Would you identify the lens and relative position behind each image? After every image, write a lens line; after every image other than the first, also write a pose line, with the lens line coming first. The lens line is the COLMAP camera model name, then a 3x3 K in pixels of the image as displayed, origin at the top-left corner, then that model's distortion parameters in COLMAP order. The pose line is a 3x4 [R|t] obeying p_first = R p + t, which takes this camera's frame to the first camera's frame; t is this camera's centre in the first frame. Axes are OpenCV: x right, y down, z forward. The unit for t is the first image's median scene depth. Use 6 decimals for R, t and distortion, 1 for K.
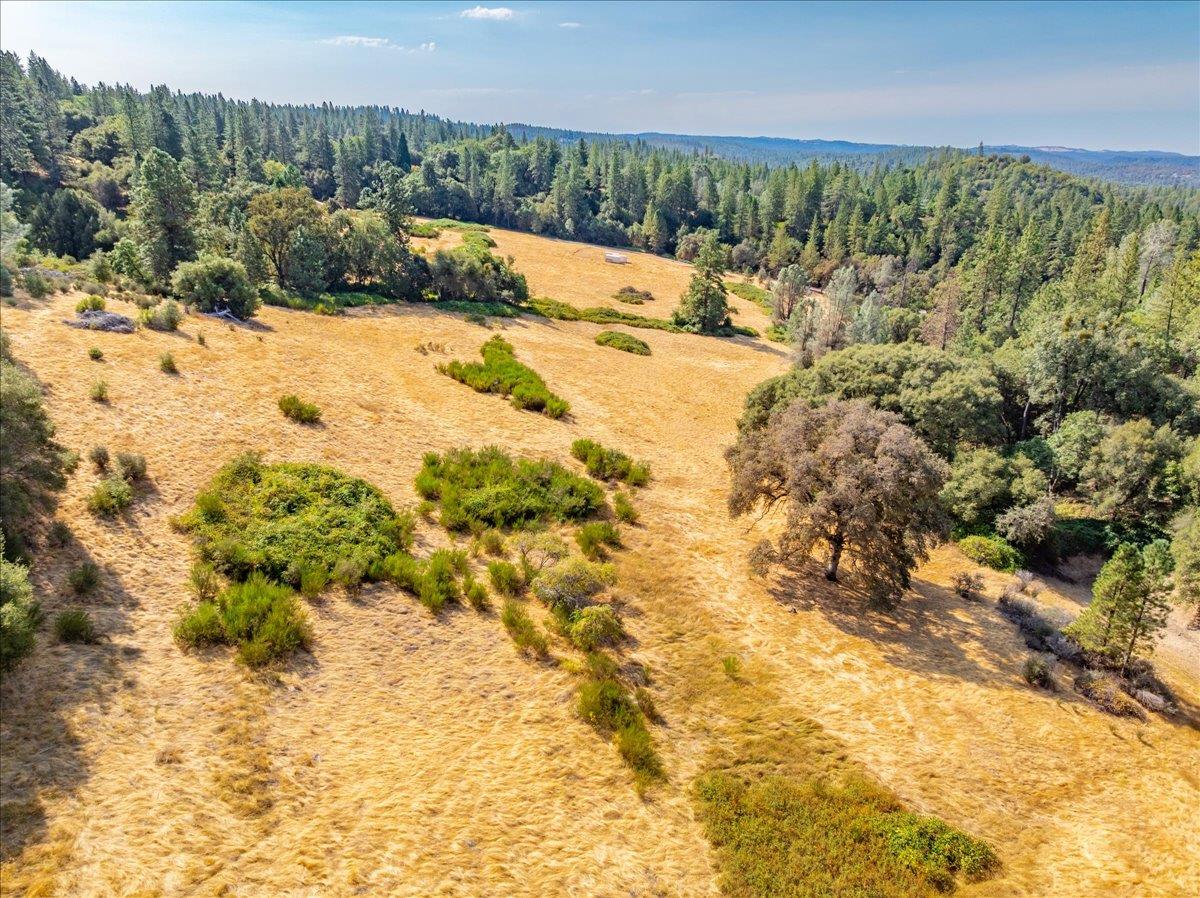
lens RADIAL K [[840.0, 0, 603.2], [0, 840.0, 447.3], [0, 0, 1]] dist [-0.042743, 0.010700]
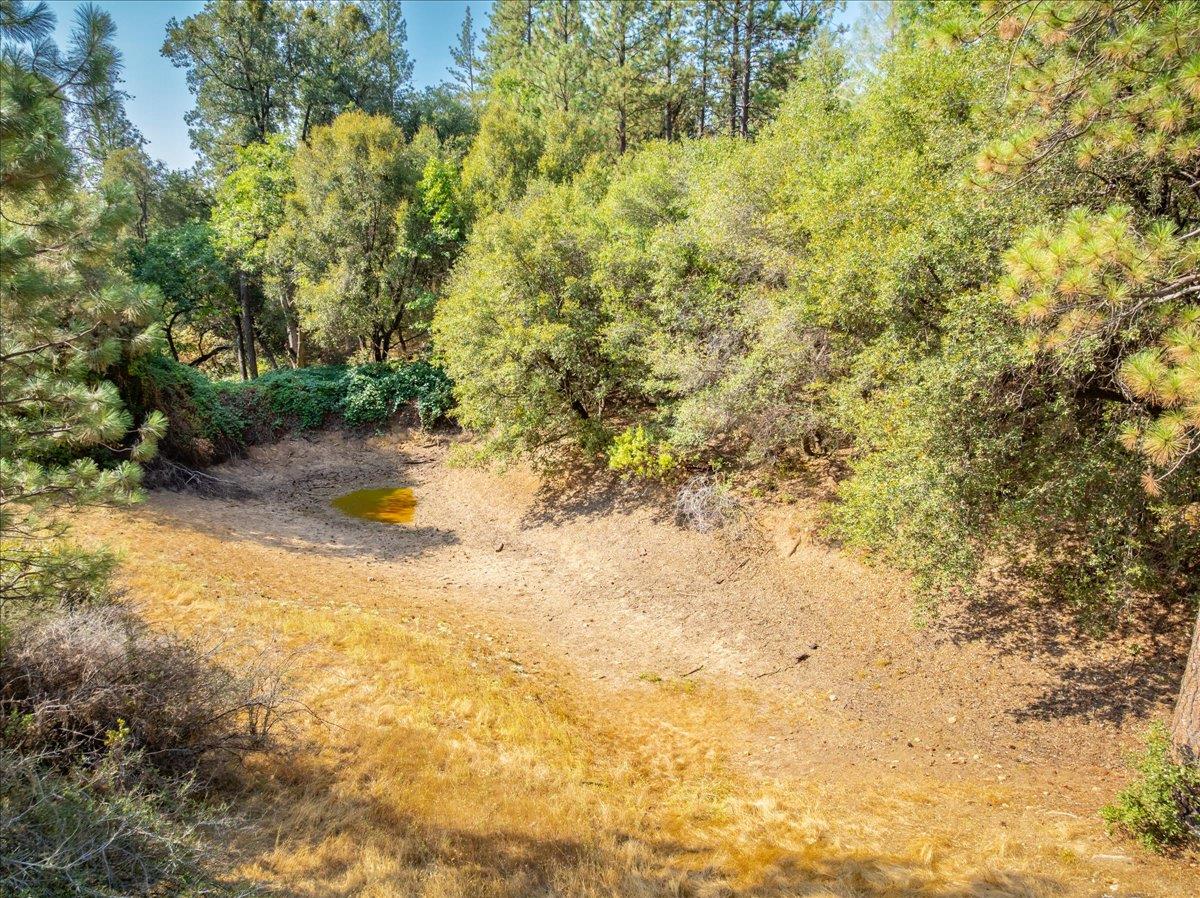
lens RADIAL K [[840.0, 0, 590.2], [0, 840.0, 447.4], [0, 0, 1]] dist [-0.042743, 0.010700]
pose [[0.809116, -0.153866, 0.567148, 0.233936], [0.209618, 0.977194, -0.033939, 0.089247], [-0.548992, 0.146345, 0.822916, 0.299003]]
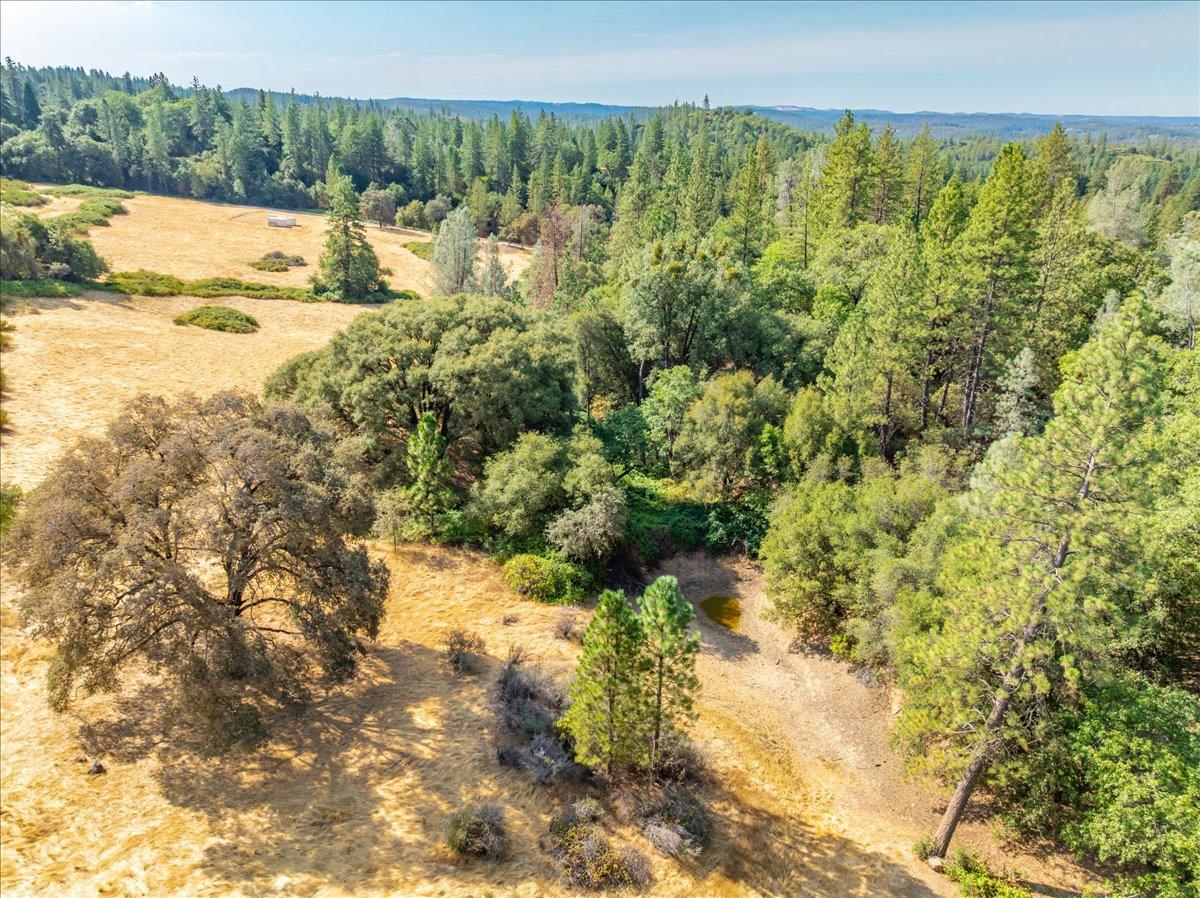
lens RADIAL K [[840.0, 0, 599.1], [0, 840.0, 443.8], [0, 0, 1]] dist [-0.042743, 0.010700]
pose [[0.964555, -0.104614, 0.242261, 0.165394], [0.096397, 0.994300, 0.045560, -0.007635], [-0.245647, -0.020592, 0.969141, 0.135777]]
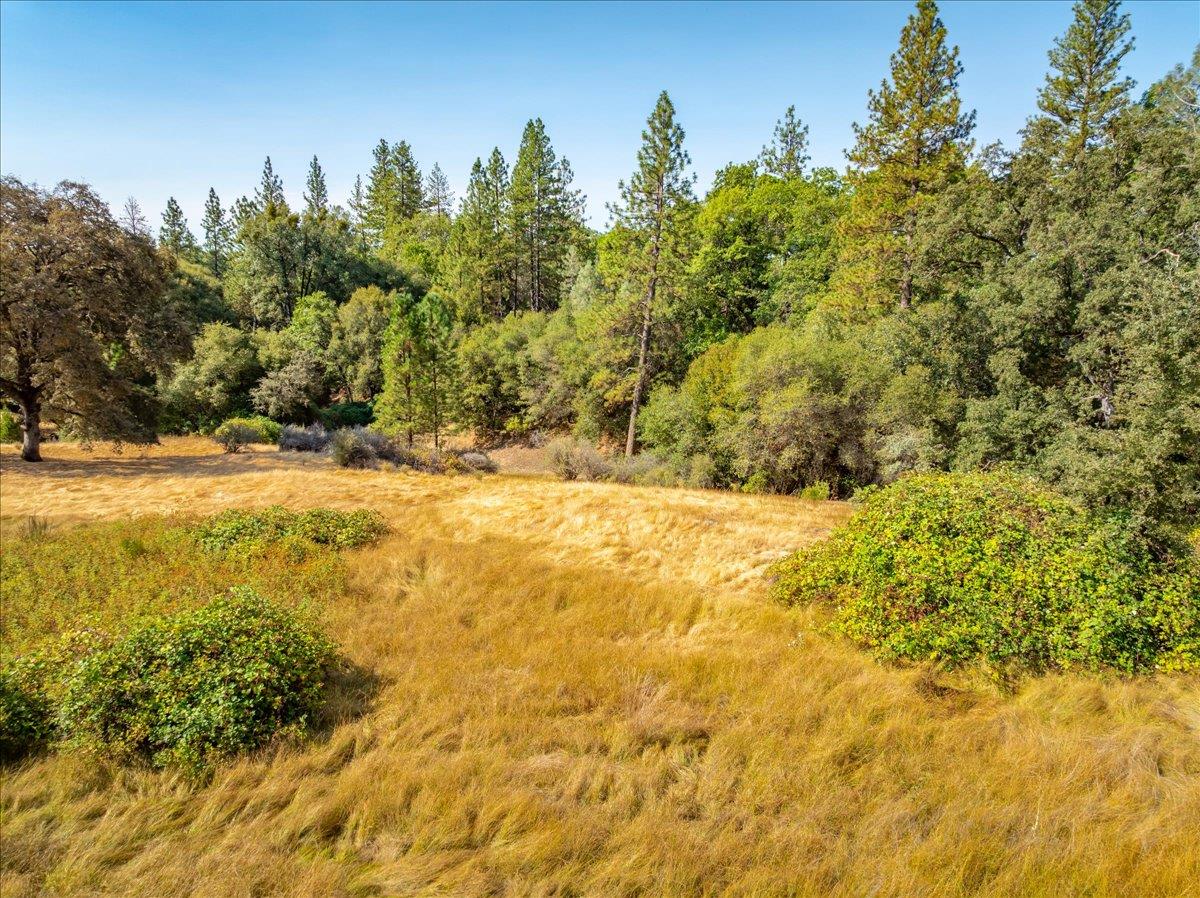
lens RADIAL K [[840.0, 0, 598.9], [0, 840.0, 451.2], [0, 0, 1]] dist [-0.042743, 0.010700]
pose [[0.630389, -0.176192, 0.756019, 0.027880], [0.269769, 0.962925, -0.000528, 0.110816], [-0.727897, 0.204283, 0.654549, 0.108220]]
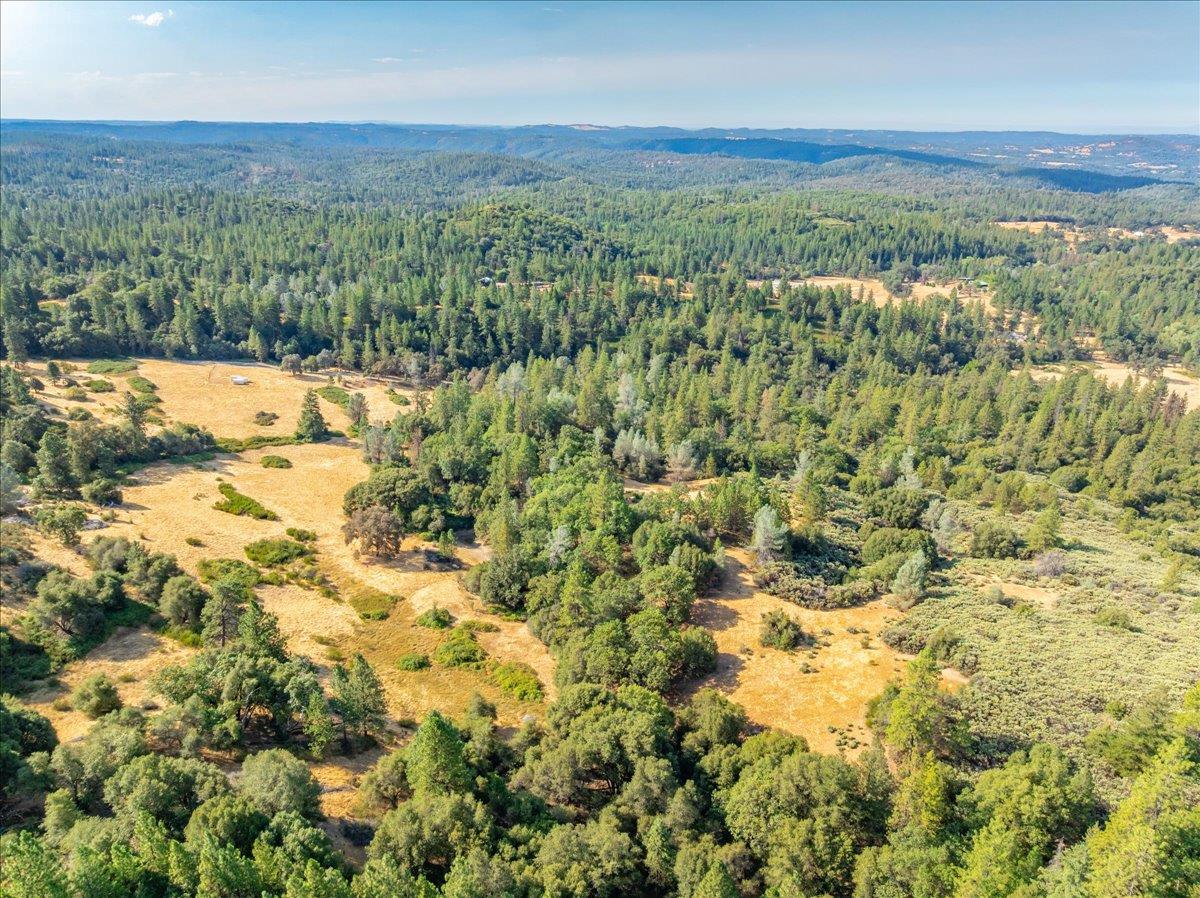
lens RADIAL K [[840.0, 0, 605.1], [0, 840.0, 443.6], [0, 0, 1]] dist [-0.042743, 0.010700]
pose [[0.880119, -0.178044, 0.440104, -0.149622], [0.169531, 0.983760, 0.058951, -0.149318], [-0.443452, 0.022727, 0.896010, -1.093728]]
